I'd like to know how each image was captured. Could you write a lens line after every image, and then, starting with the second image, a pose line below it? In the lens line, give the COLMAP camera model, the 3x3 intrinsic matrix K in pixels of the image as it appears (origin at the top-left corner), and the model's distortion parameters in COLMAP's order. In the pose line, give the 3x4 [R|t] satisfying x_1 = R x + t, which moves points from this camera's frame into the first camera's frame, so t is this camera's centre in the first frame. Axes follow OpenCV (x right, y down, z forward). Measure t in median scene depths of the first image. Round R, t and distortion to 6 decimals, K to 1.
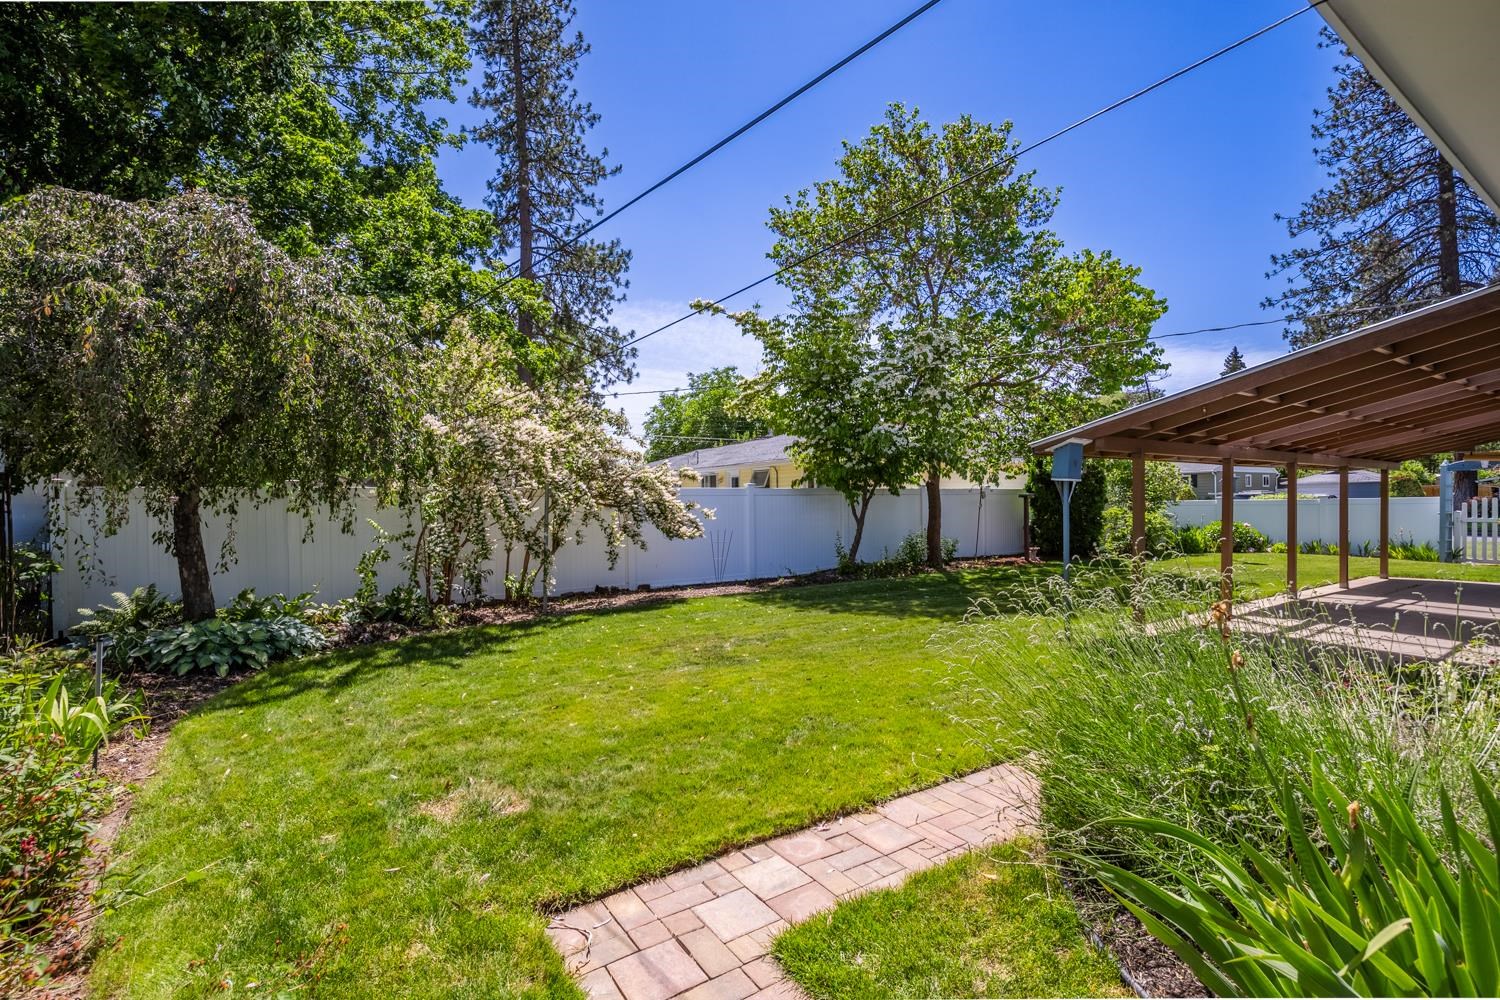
lens RADIAL K [[675.2, 0, 750.0], [0, 675.2, 500.0], [0, 0, 1]] dist [-0.001295, 0.000617]
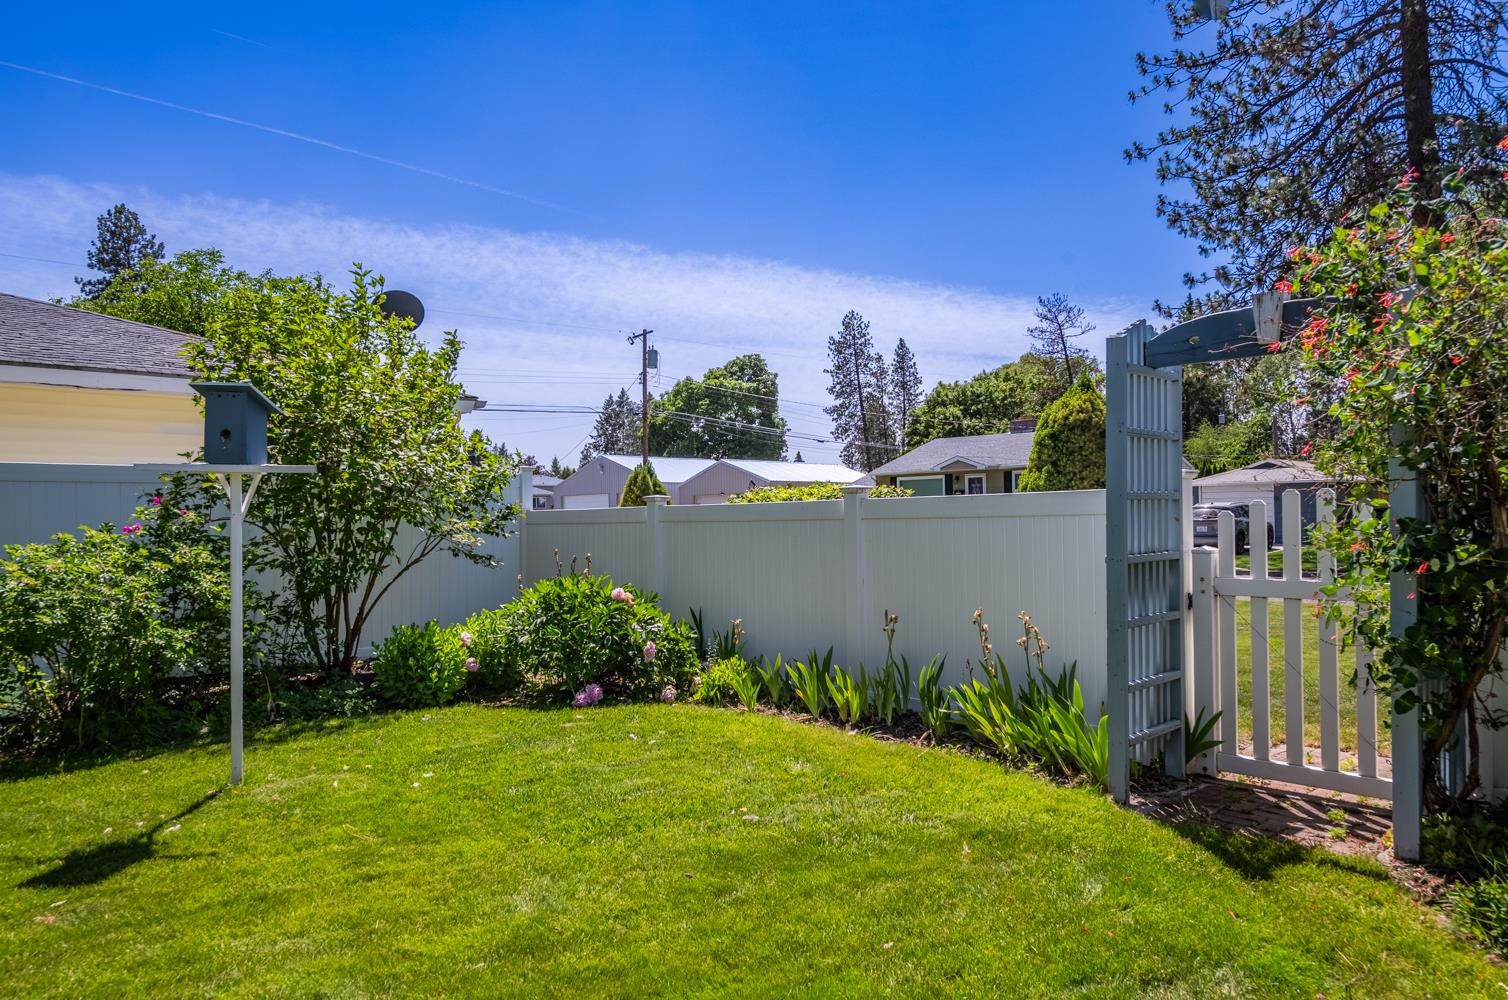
lens RADIAL K [[950.9, 0, 754.0], [0, 950.9, 500.0], [0, 0, 1]] dist [0.003406, 0.000769]
pose [[0.987109, 0.007761, 0.159861, 0.338133], [-0.006978, 0.999961, -0.005459, 0.000926], [-0.159897, 0.004274, 0.987124, 0.281645]]
